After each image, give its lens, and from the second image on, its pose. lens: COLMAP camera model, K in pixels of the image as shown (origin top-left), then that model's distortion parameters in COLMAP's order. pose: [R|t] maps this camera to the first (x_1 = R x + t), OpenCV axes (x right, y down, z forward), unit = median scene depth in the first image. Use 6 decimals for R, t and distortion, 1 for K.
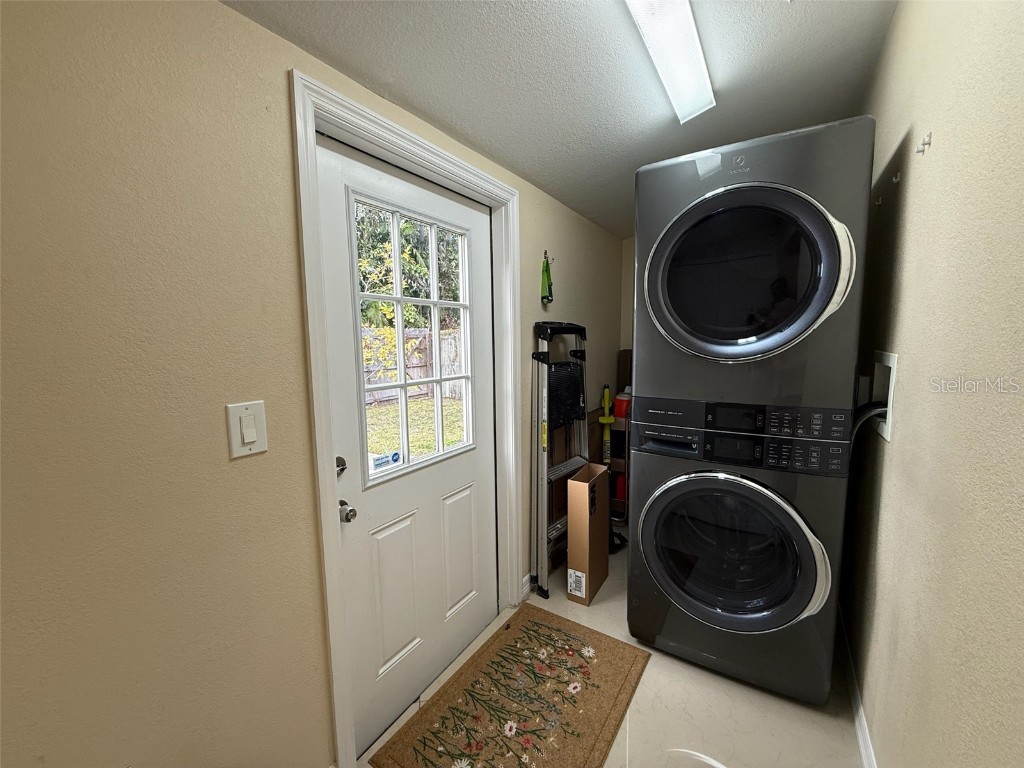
lens RADIAL K [[406.6, 0, 509.2], [0, 406.6, 384.4], [0, 0, 1]] dist [-0.001145, 0.000101]
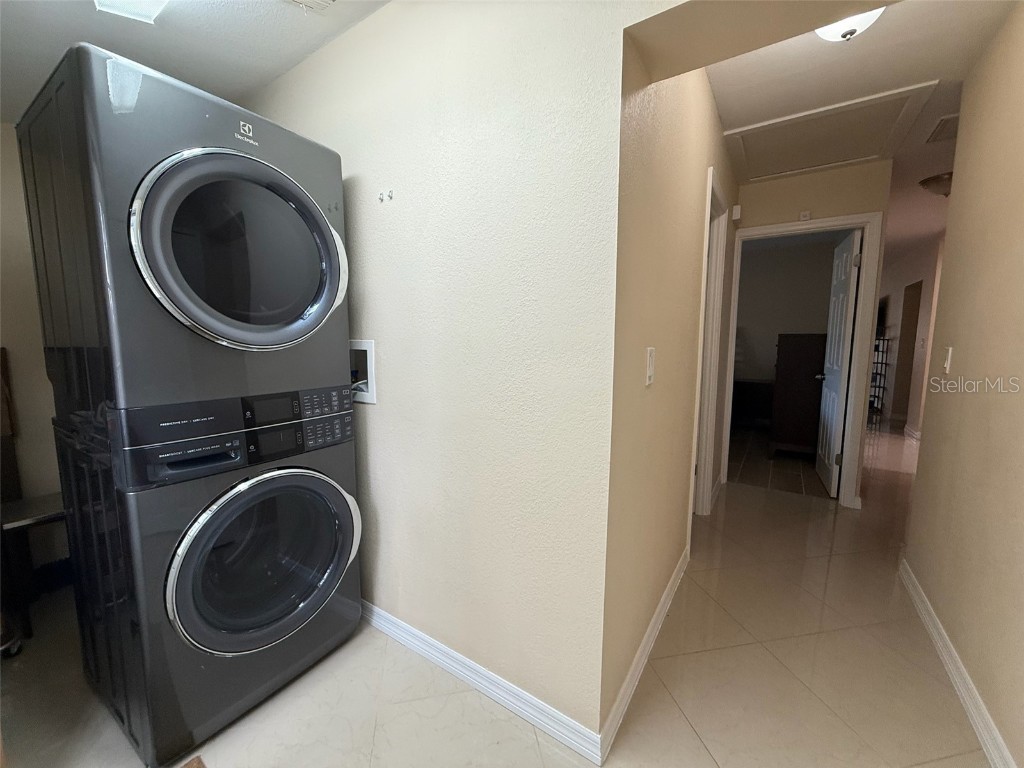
lens RADIAL K [[406.6, 0, 509.2], [0, 406.6, 384.4], [0, 0, 1]] dist [-0.001145, 0.000101]
pose [[0.009620, -0.096926, 0.995245, -0.364425], [0.106492, 0.989730, 0.095360, -0.005613], [-0.994267, 0.105068, 0.019843, 0.437160]]
